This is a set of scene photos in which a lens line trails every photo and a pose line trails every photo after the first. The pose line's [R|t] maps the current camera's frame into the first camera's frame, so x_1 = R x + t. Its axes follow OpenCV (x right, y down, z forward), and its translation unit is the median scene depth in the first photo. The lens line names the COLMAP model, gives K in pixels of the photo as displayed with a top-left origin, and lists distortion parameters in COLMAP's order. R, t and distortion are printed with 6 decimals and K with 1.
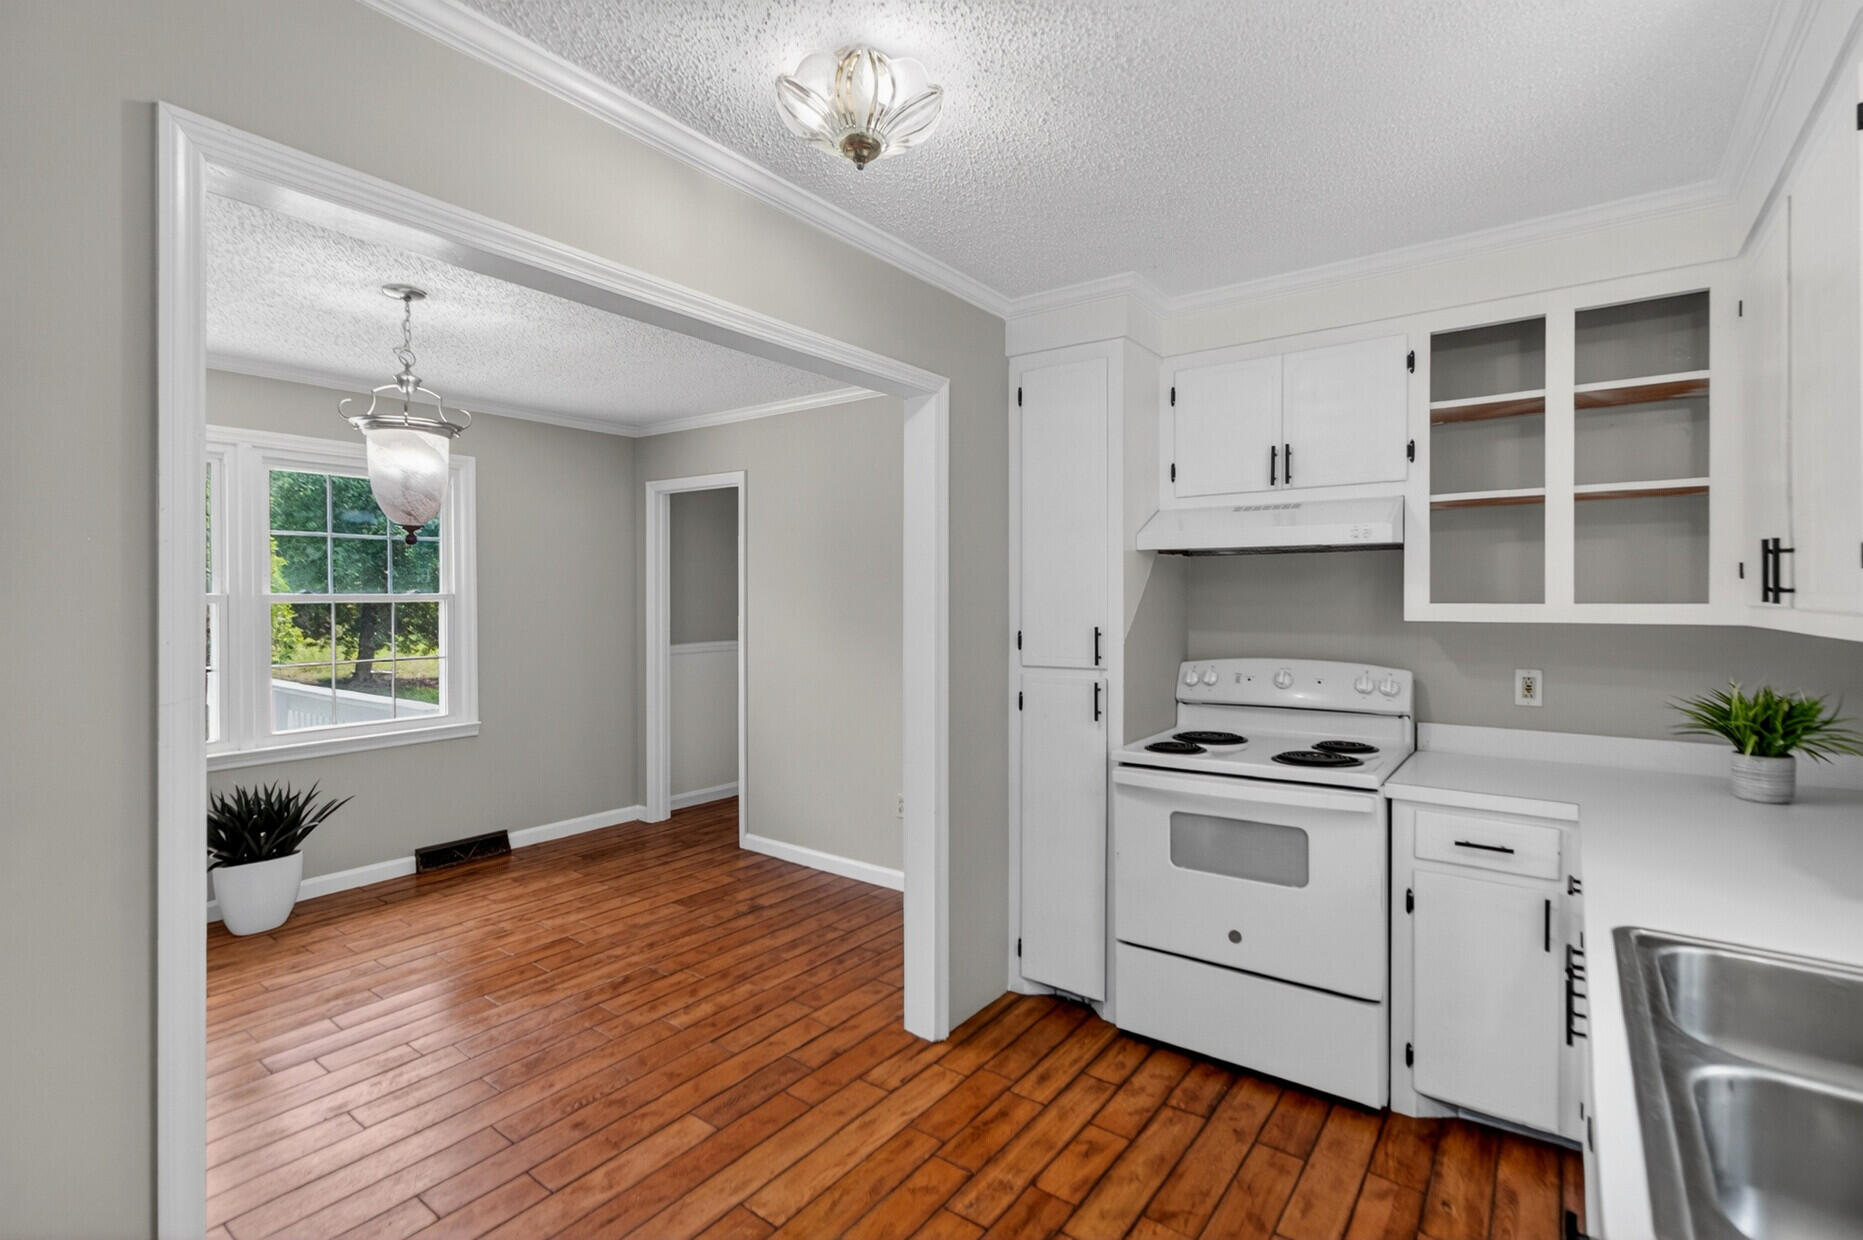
lens RADIAL K [[863.9, 0, 922.3], [0, 863.9, 614.5], [0, 0, 1]] dist [0.001594, 0.000290]
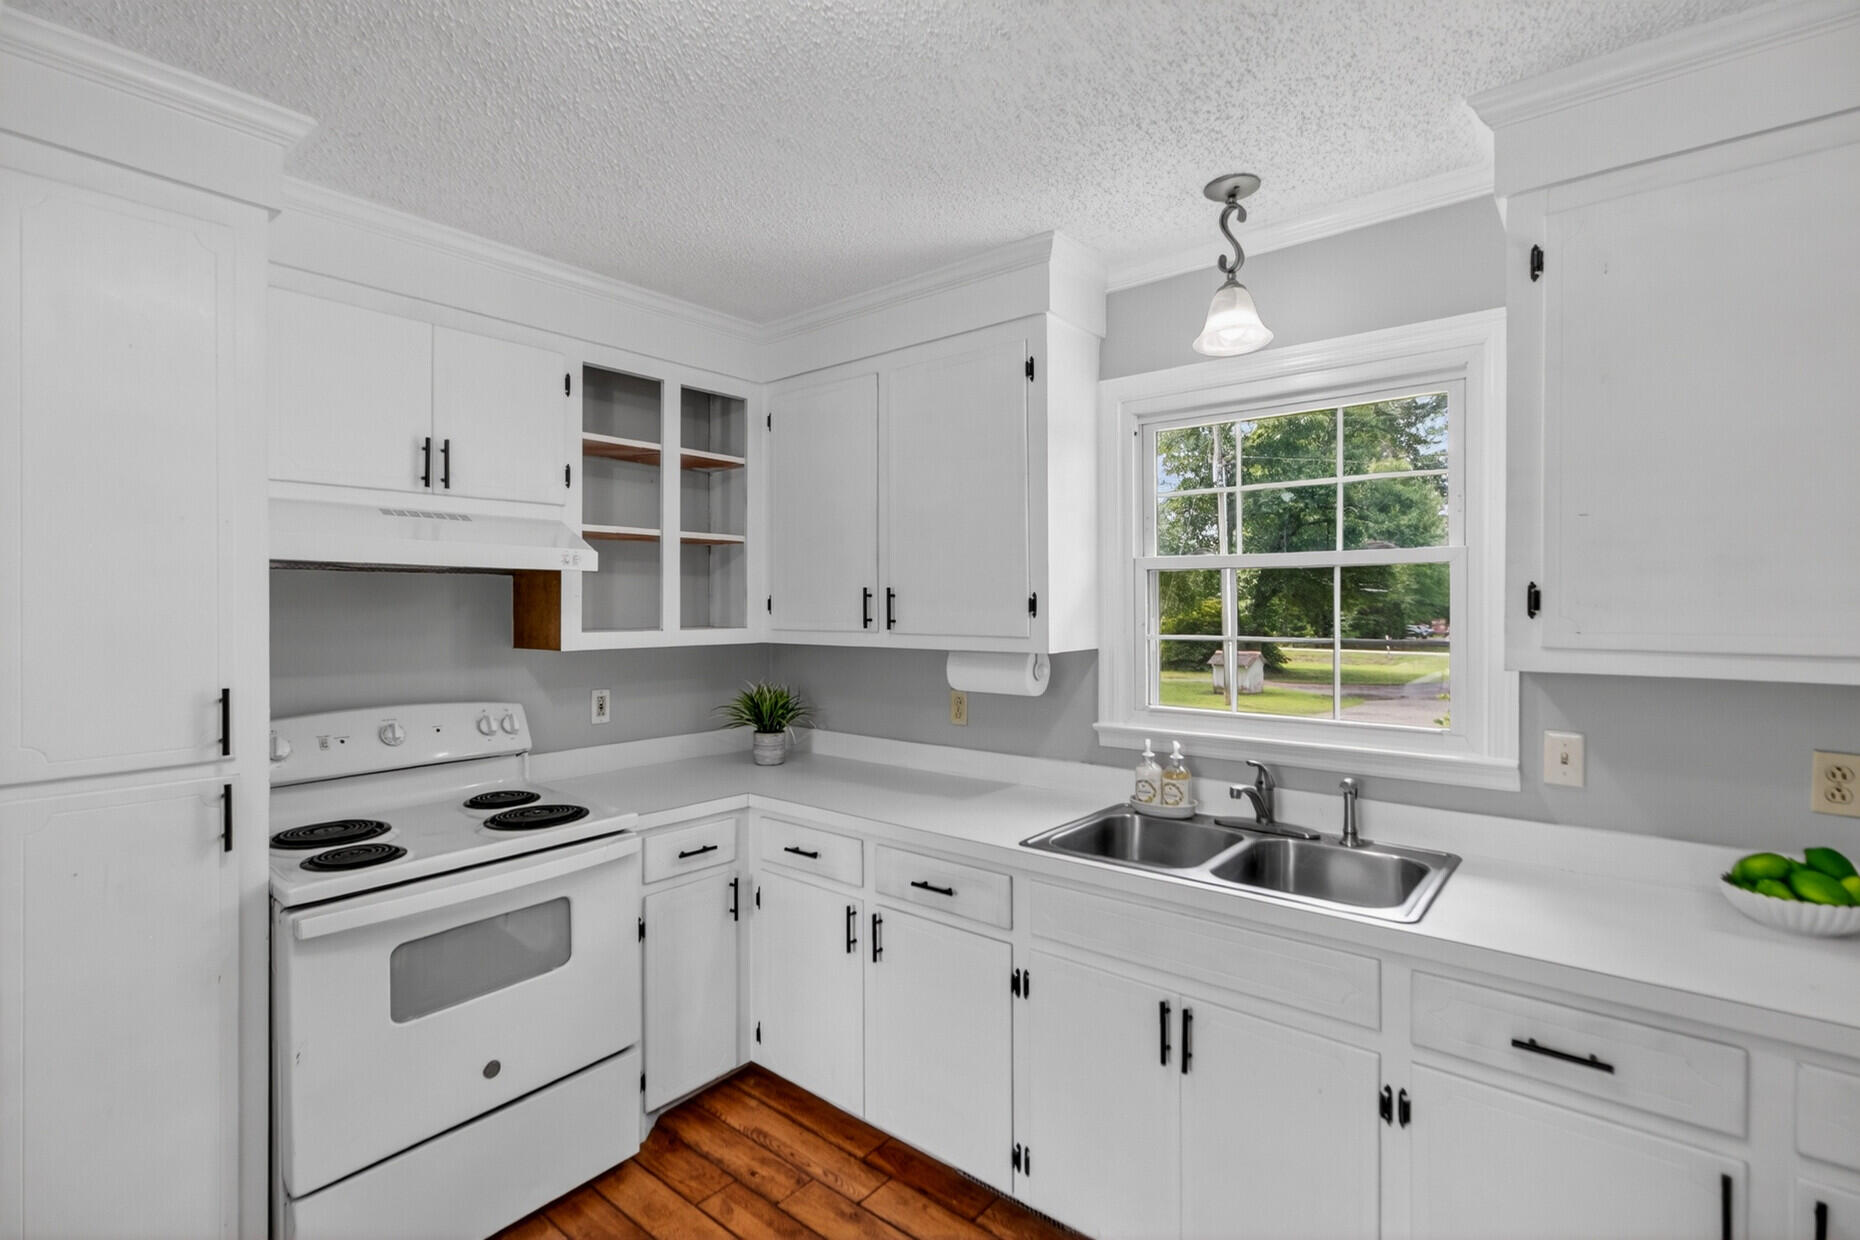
lens RADIAL K [[862.5, 0, 920.9], [0, 862.5, 614.5], [0, 0, 1]] dist [0.001594, 0.000290]
pose [[0.058264, -0.007029, 0.998276, -0.410751], [0.020105, 0.999781, 0.005866, -0.034140], [-0.998099, 0.019728, 0.058392, 0.593357]]
